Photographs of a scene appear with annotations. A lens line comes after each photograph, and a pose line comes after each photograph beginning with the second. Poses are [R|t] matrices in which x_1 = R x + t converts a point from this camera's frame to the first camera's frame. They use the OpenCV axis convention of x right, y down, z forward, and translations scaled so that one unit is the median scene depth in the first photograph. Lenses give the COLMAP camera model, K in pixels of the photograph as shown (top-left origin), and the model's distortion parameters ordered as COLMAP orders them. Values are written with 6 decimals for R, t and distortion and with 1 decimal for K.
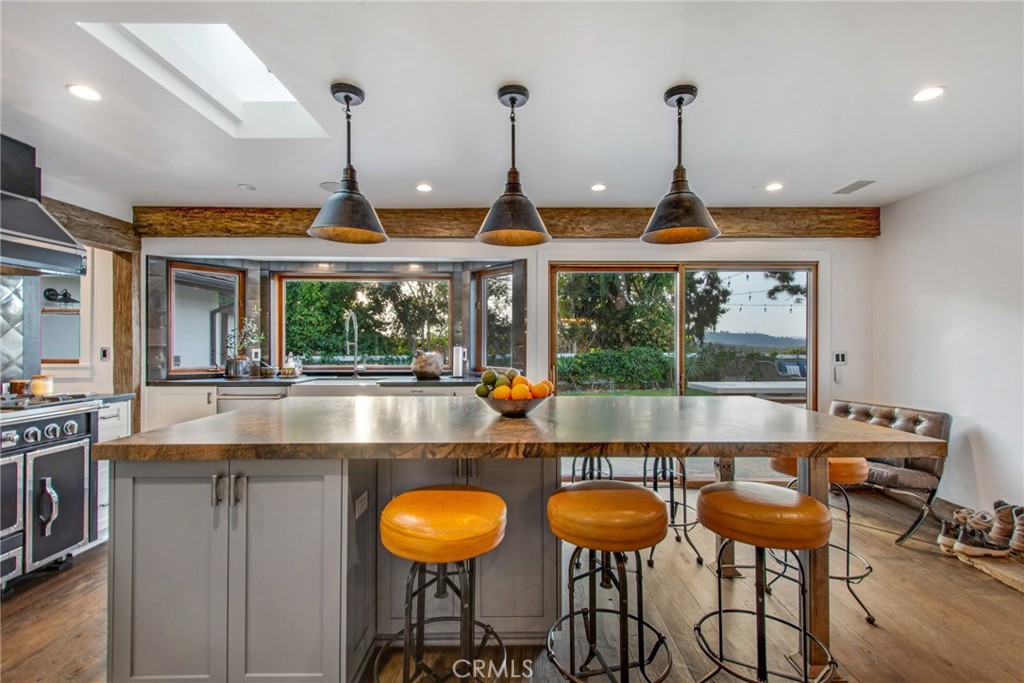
lens RADIAL K [[443.2, 0, 506.8], [0, 443.2, 339.5], [0, 0, 1]] dist [0.017436, -0.001629]
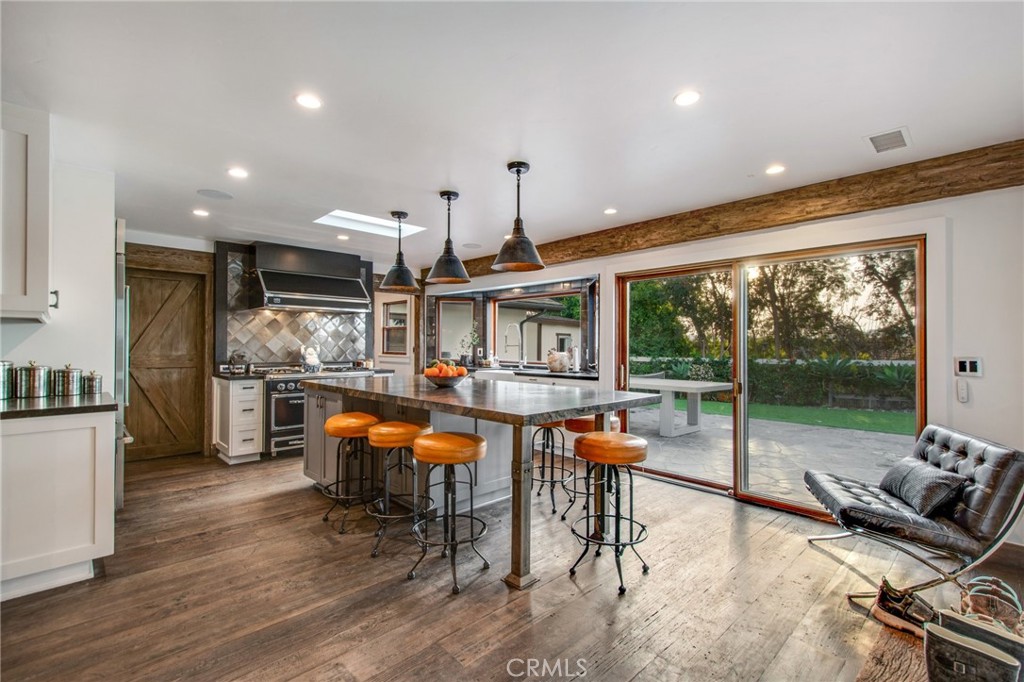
lens RADIAL K [[443.2, 0, 525.5], [0, 443.2, 344.7], [0, 0, 1]] dist [0.017436, -0.001629]
pose [[0.708830, 0.001516, -0.705378, 0.755699], [0.002955, 0.999983, 0.005119, 0.000910], [0.705373, -0.005713, 0.708813, 0.016215]]
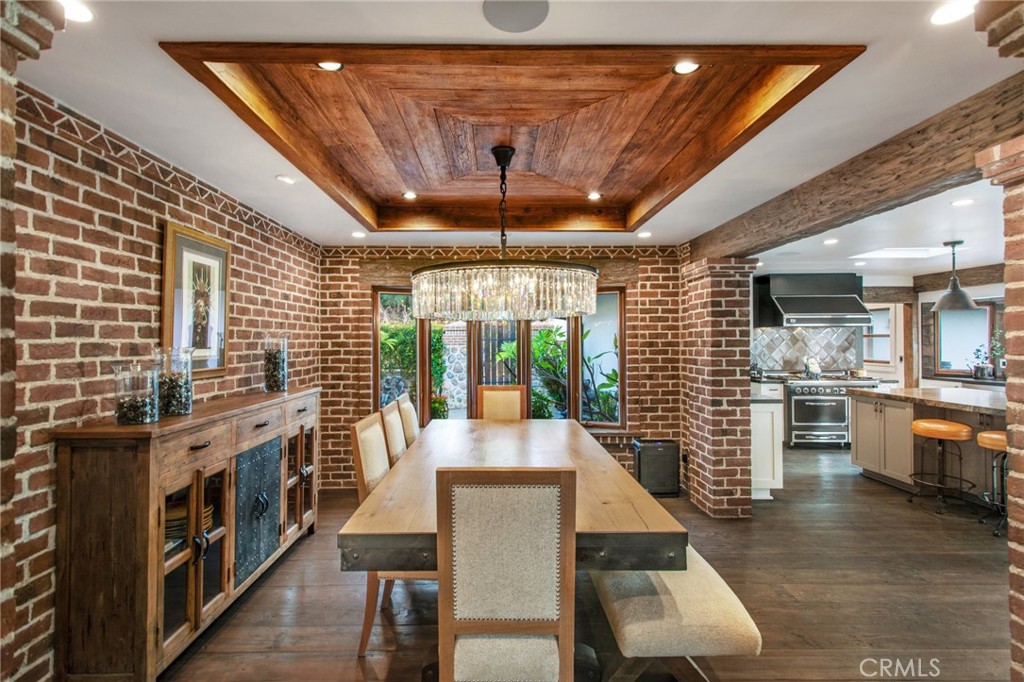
lens RADIAL K [[472.5, 0, 515.3], [0, 472.5, 340.5], [0, 0, 1]] dist [0.016207, -0.001900]
pose [[0.023193, -0.002273, -0.999728, 1.020202], [0.013274, 0.999910, -0.001965, -0.062107], [0.999643, -0.013225, 0.023222, -0.619838]]
